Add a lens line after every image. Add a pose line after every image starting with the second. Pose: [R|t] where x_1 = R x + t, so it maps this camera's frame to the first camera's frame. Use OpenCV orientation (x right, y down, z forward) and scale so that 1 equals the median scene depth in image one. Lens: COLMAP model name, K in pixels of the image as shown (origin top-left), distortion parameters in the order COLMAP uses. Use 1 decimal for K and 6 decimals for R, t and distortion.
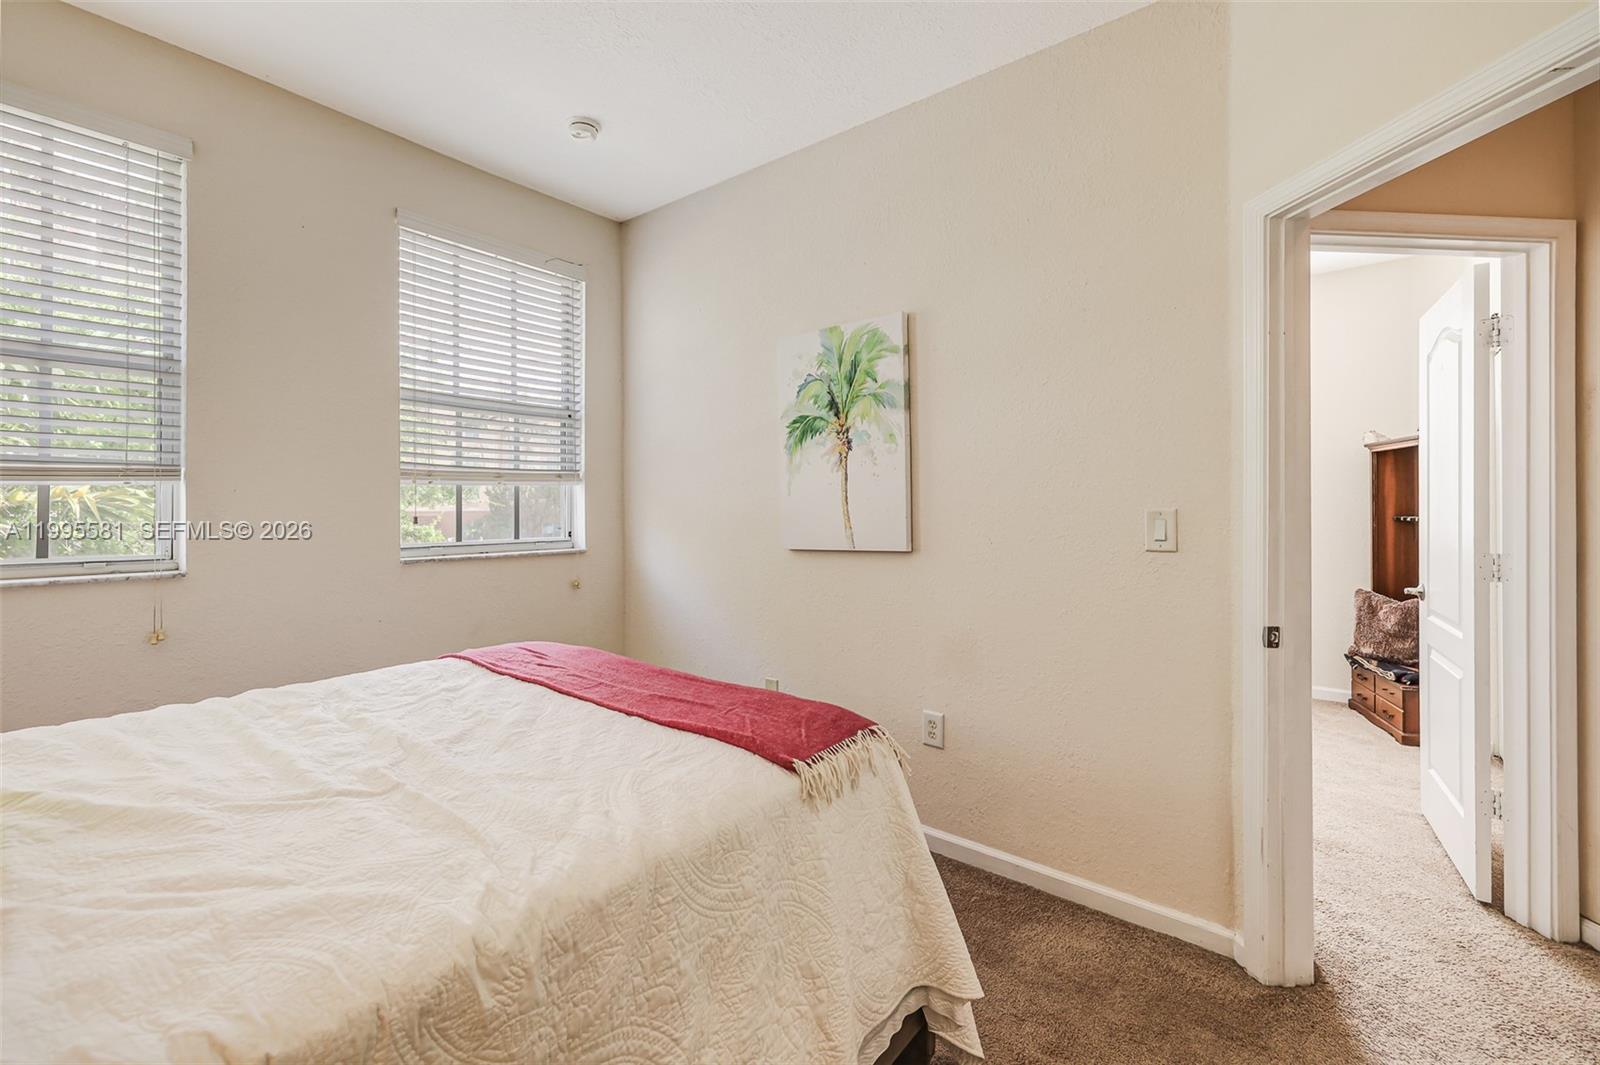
lens RADIAL K [[675.7, 0, 807.9], [0, 675.7, 505.0], [0, 0, 1]] dist [-0.000710, -0.001148]
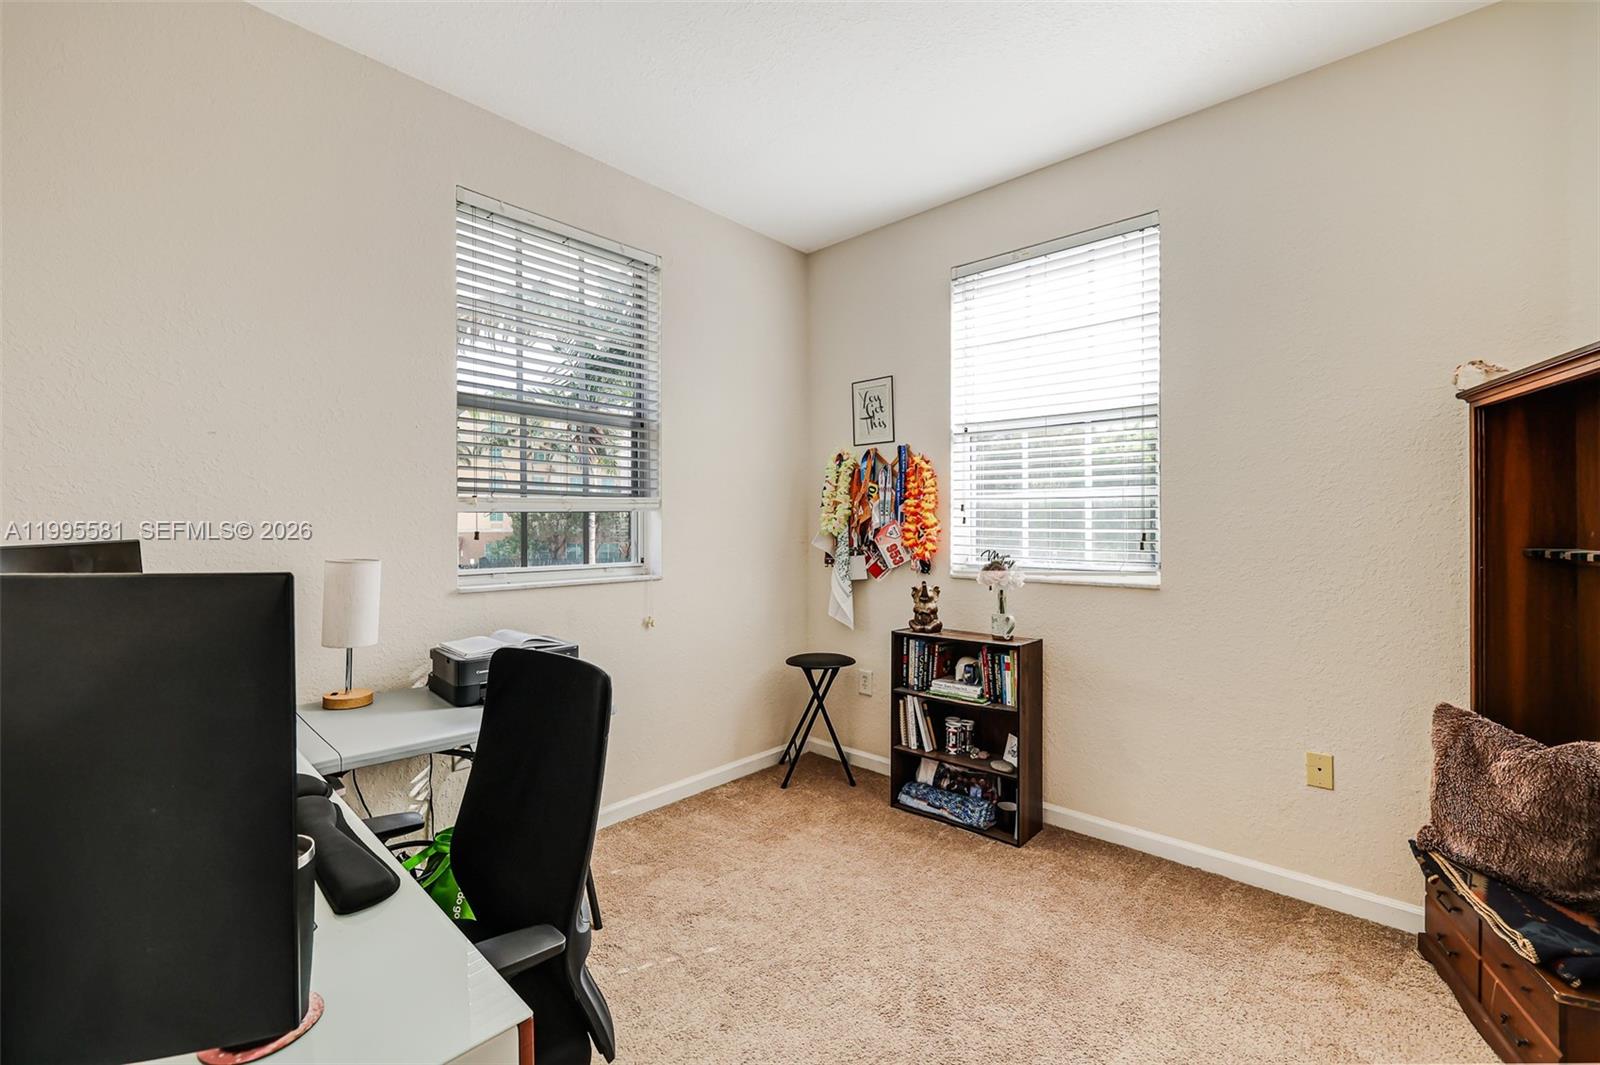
lens RADIAL K [[675.7, 0, 805.3], [0, 675.7, 528.9], [0, 0, 1]] dist [-0.000710, -0.001148]
pose [[0.997319, 0.002225, -0.073137, 0.423169], [-0.002008, 0.999993, 0.003039, 0.003415], [0.073143, -0.002884, 0.997317, 0.518414]]
